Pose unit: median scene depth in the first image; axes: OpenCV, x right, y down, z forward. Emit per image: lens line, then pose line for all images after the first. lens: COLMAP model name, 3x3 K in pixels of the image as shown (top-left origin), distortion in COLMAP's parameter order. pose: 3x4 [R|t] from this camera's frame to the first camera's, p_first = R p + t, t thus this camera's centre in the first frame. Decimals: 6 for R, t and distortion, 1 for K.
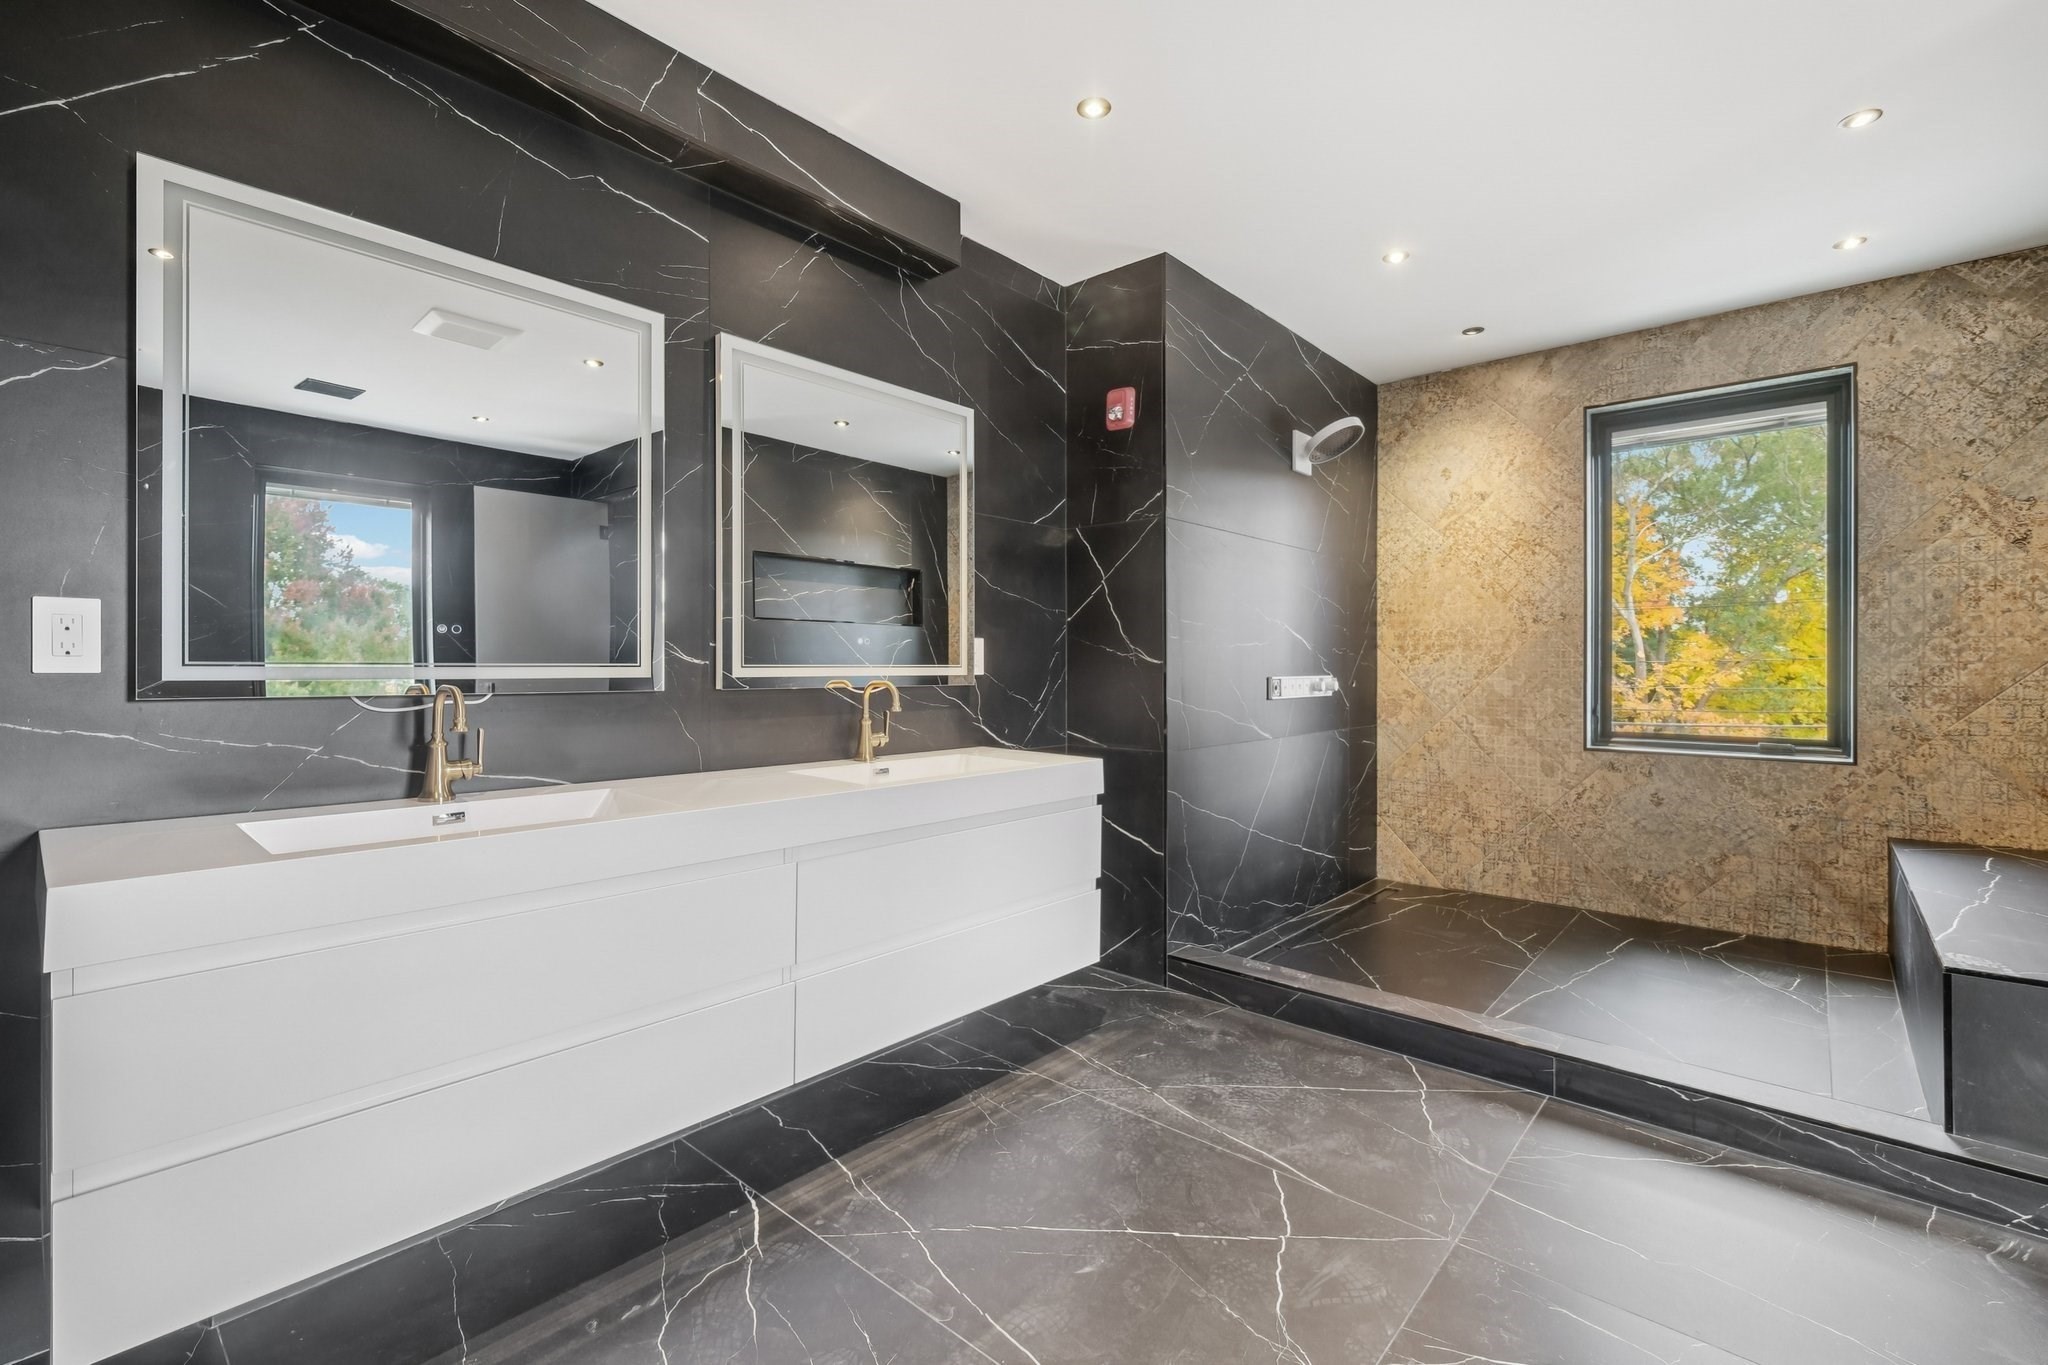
lens RADIAL K [[909.3, 0, 1003.1], [0, 909.3, 668.0], [0, 0, 1]] dist [-0.000481, 0.000892]
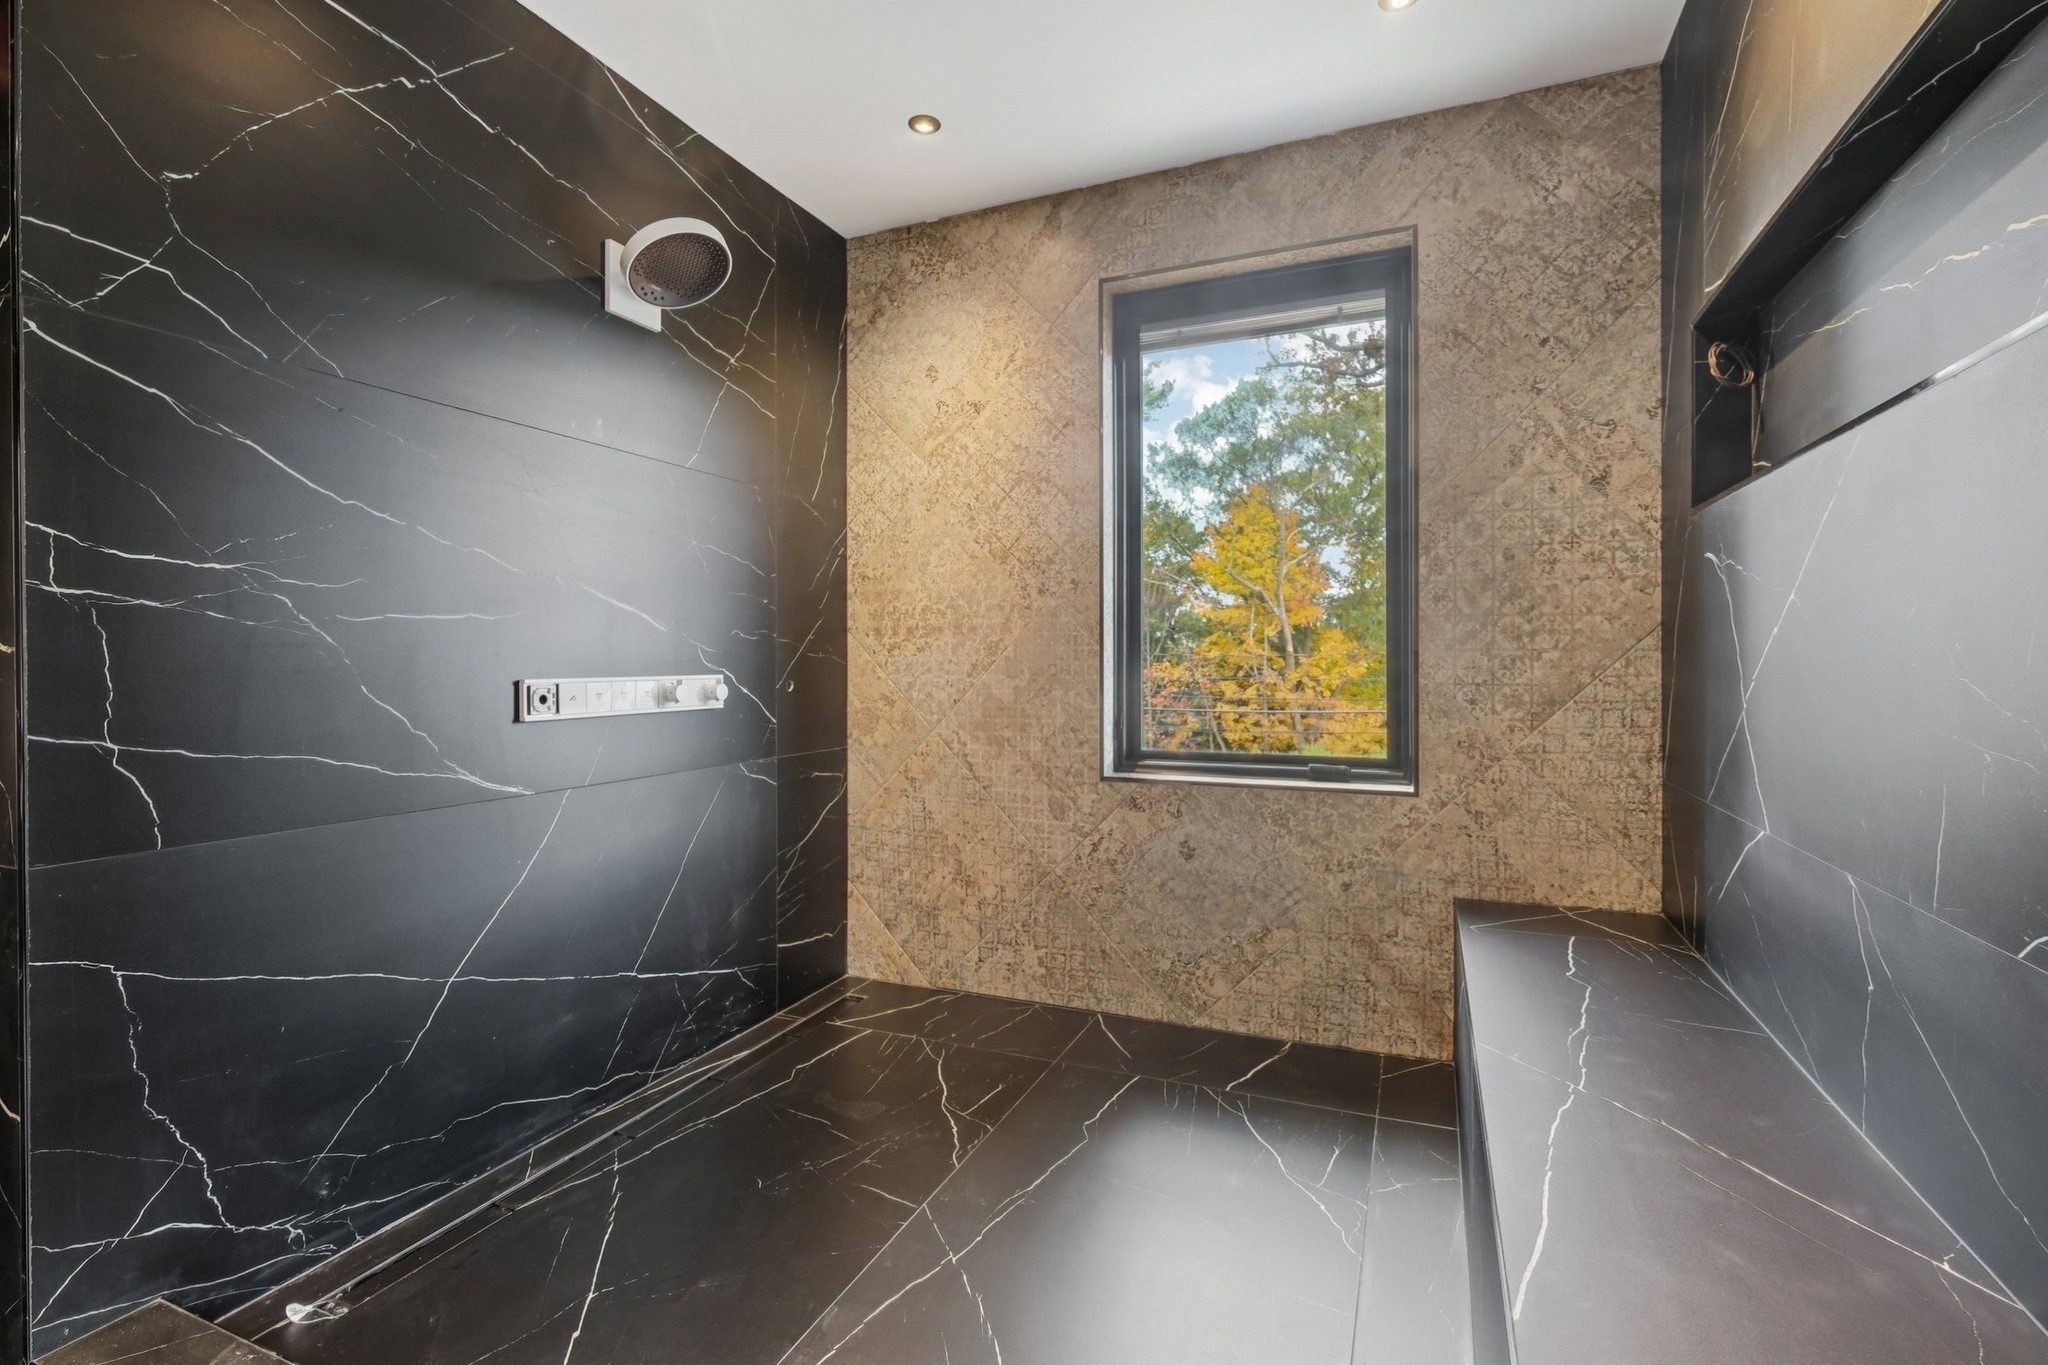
lens RADIAL K [[909.3, 0, 1018.6], [0, 909.3, 666.1], [0, 0, 1]] dist [-0.000481, 0.000892]
pose [[0.952462, -0.005555, 0.304607, 0.379671], [0.004567, 0.999982, 0.003956, 0.001510], [-0.304624, -0.002377, 0.952470, 0.374160]]
